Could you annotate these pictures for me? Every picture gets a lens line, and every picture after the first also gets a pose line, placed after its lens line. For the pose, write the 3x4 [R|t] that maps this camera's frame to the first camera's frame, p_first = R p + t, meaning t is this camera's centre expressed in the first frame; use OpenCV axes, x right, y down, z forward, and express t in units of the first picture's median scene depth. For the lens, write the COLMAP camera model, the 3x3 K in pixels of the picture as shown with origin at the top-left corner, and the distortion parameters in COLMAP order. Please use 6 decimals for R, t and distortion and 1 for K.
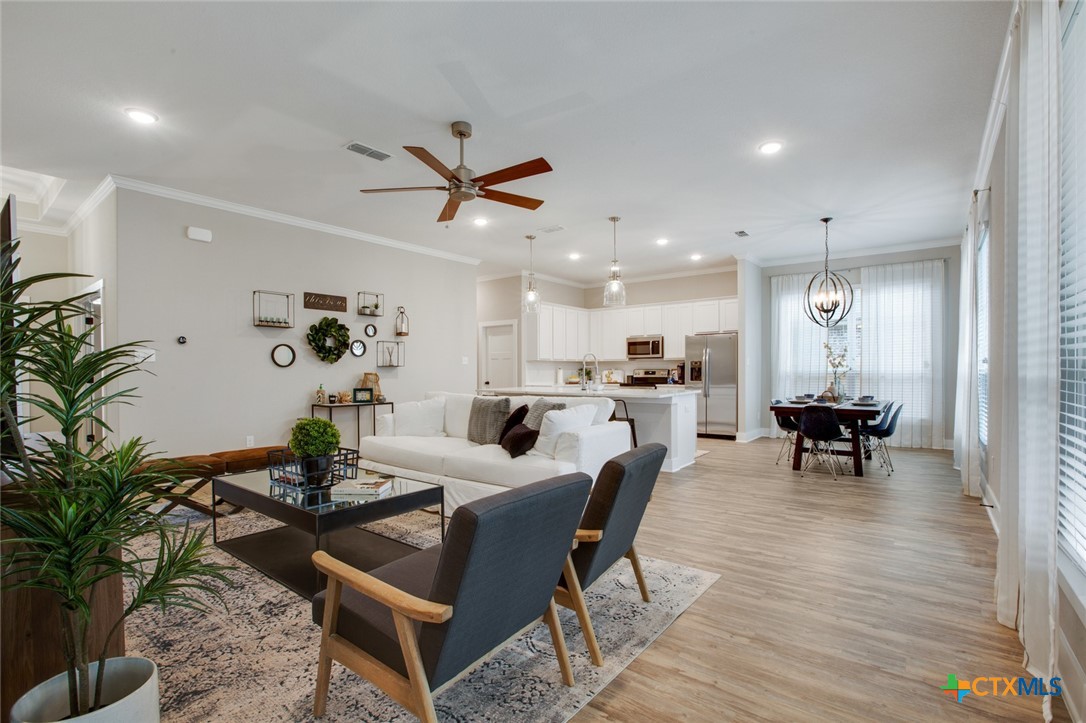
lens RADIAL K [[503.6, 0, 548.1], [0, 503.6, 371.9], [0, 0, 1]] dist [-0.070567, 0.030959]
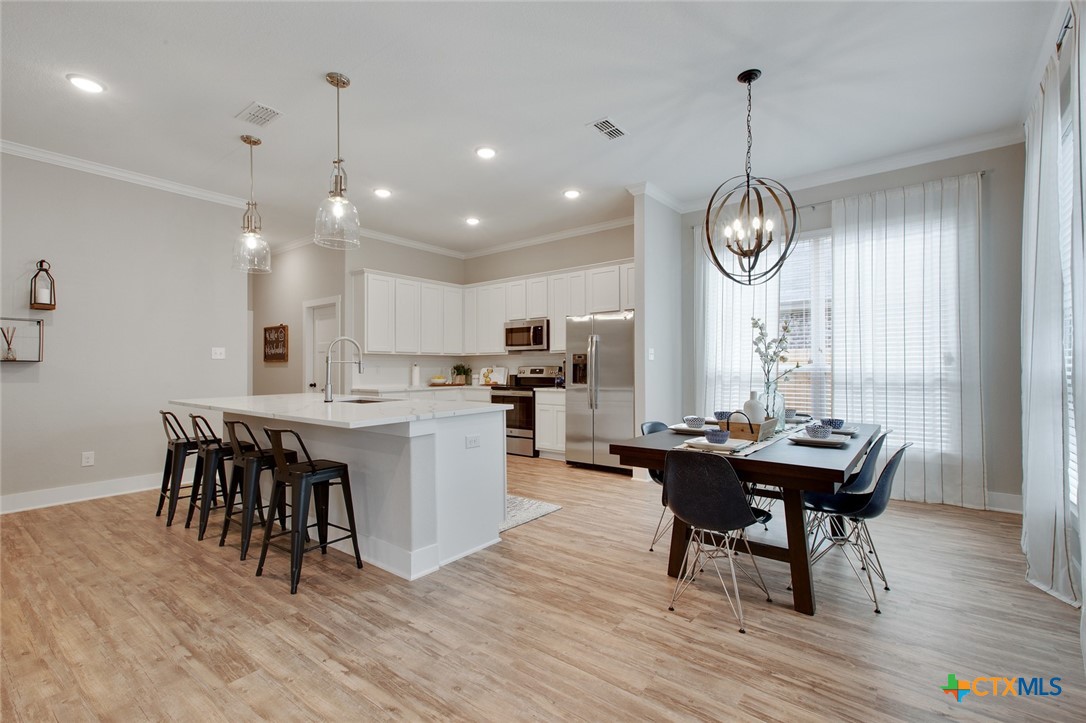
lens RADIAL K [[486.1, 0, 546.4], [0, 486.1, 361.6], [0, 0, 1]] dist [0.021532, -0.000037]
pose [[0.999999, 0.000039, -0.001371, 0.307199], [-0.000059, 0.999890, -0.014817, -0.002194], [0.001370, 0.014817, 0.999889, 0.424880]]
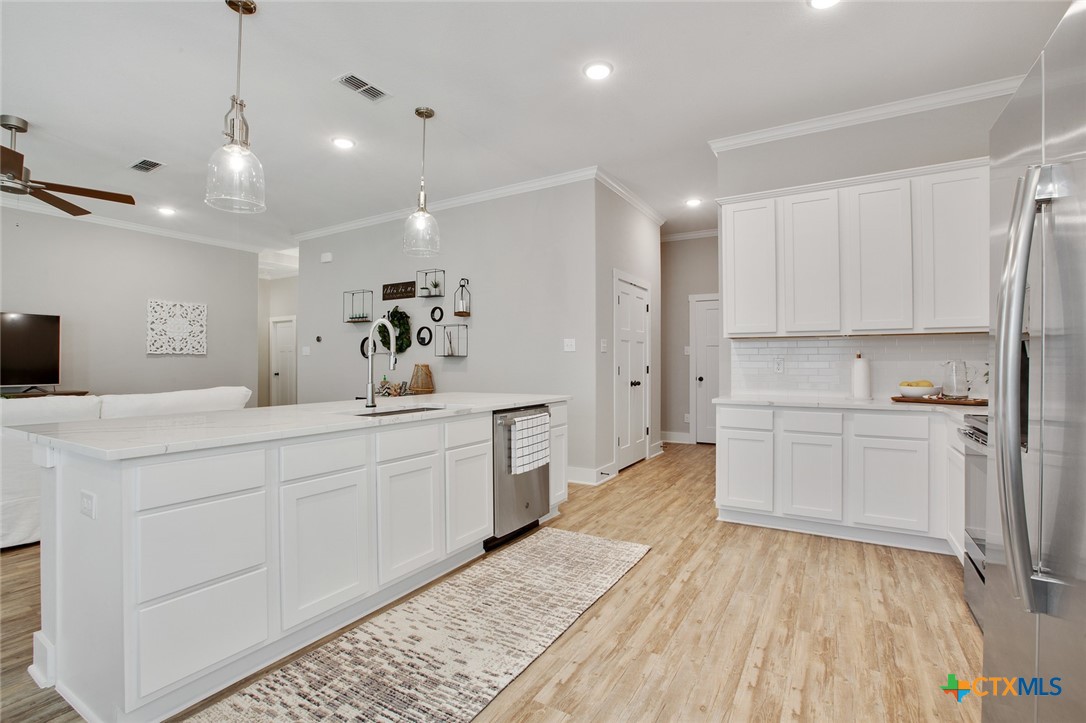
lens RADIAL K [[497.4, 0, 545.0], [0, 497.4, 356.5], [0, 0, 1]] dist [-0.049828, 0.017672]
pose [[0.123577, -0.007540, -0.992306, 0.493412], [-0.002180, 0.999967, -0.007870, -0.004640], [0.992333, 0.003136, 0.123557, 1.052607]]
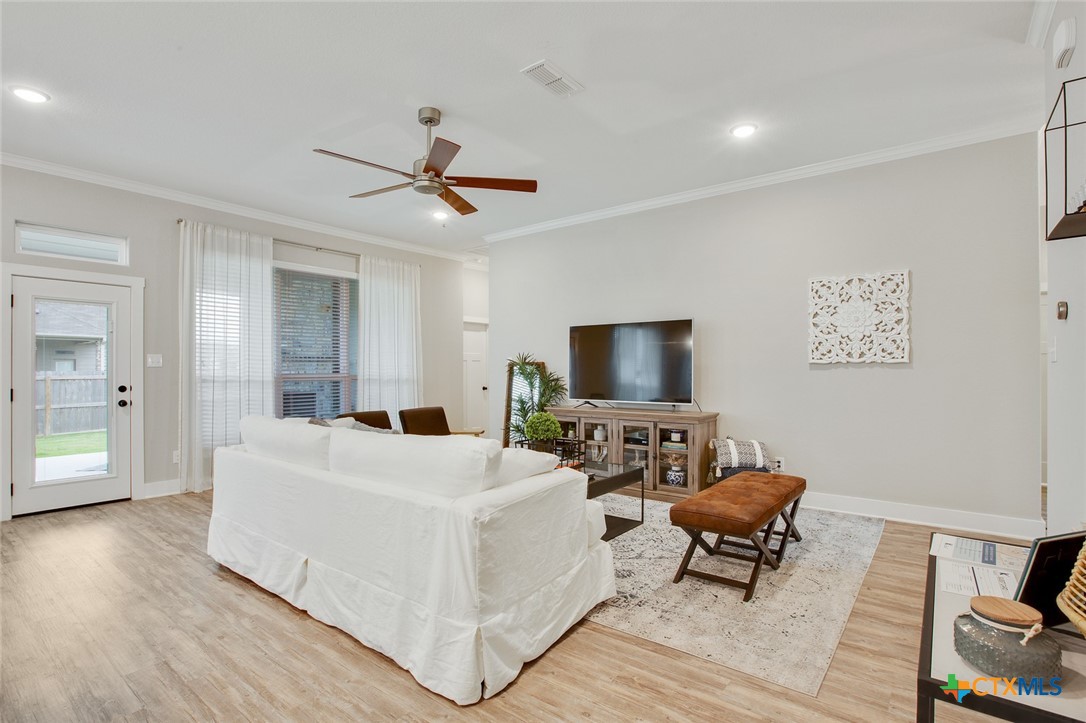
lens RADIAL K [[522.6, 0, 546.6], [0, 522.6, 366.3], [0, 0, 1]] dist [-0.030041, 0.000608]
pose [[-0.999975, 0.006720, 0.002291, -0.210668], [0.006709, 0.999966, -0.004860, -0.011368], [-0.002323, -0.004844, -0.999986, 1.054564]]
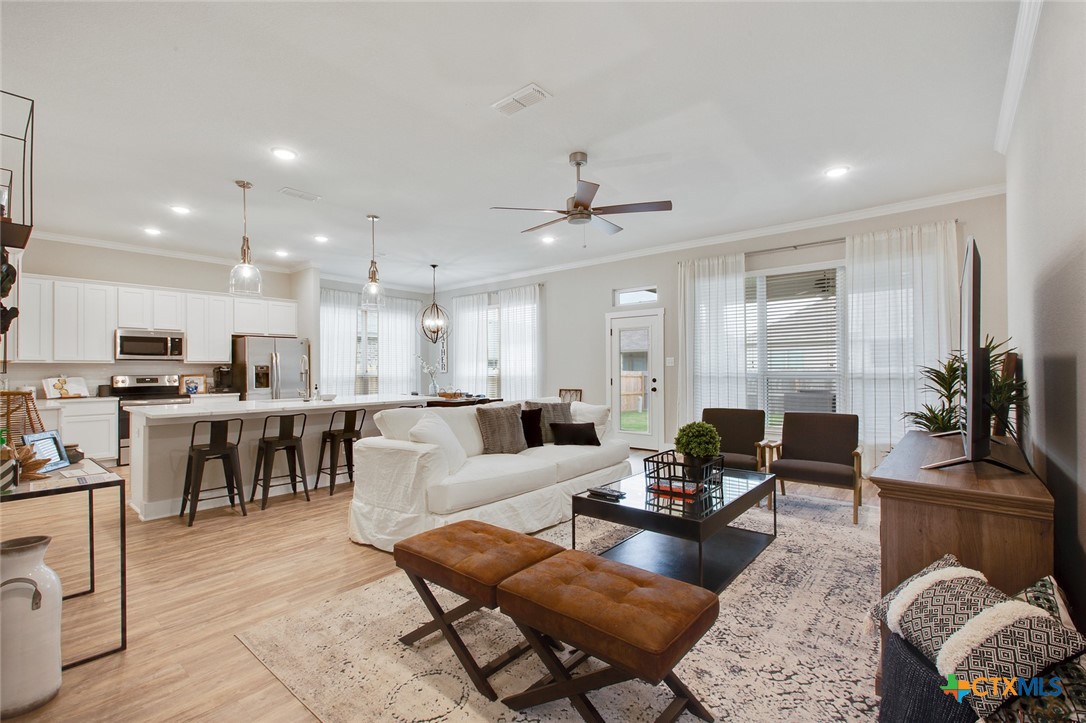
lens RADIAL K [[481.6, 0, 545.0], [0, 481.6, 363.5], [0, 0, 1]] dist [0.004407, -0.000400]
pose [[0.038495, 0.015310, 0.999141, -0.668967], [0.007711, 0.999848, -0.015618, -0.009856], [-0.999229, 0.008306, 0.038371, 0.560258]]
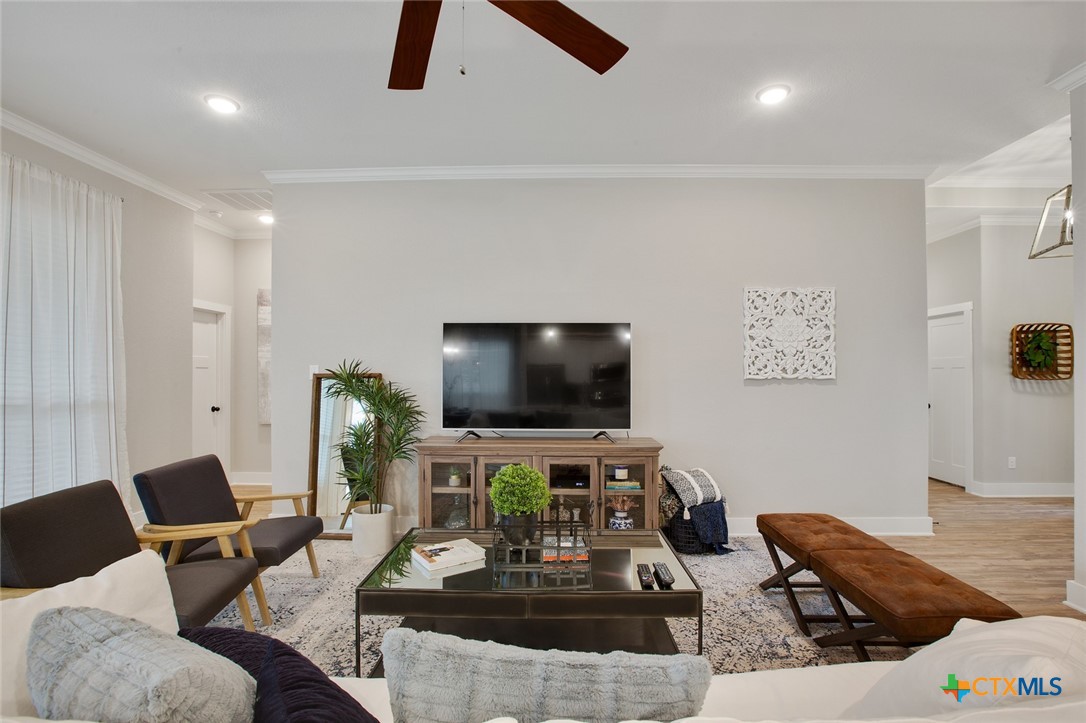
lens RADIAL K [[503.6, 0, 548.1], [0, 503.6, 371.9], [0, 0, 1]] dist [-0.070567, 0.030959]
pose [[-0.804061, 0.003287, -0.594537, -0.012017], [0.002741, 0.999995, 0.001822, -0.025837], [0.594540, -0.000165, -0.804066, 0.729570]]
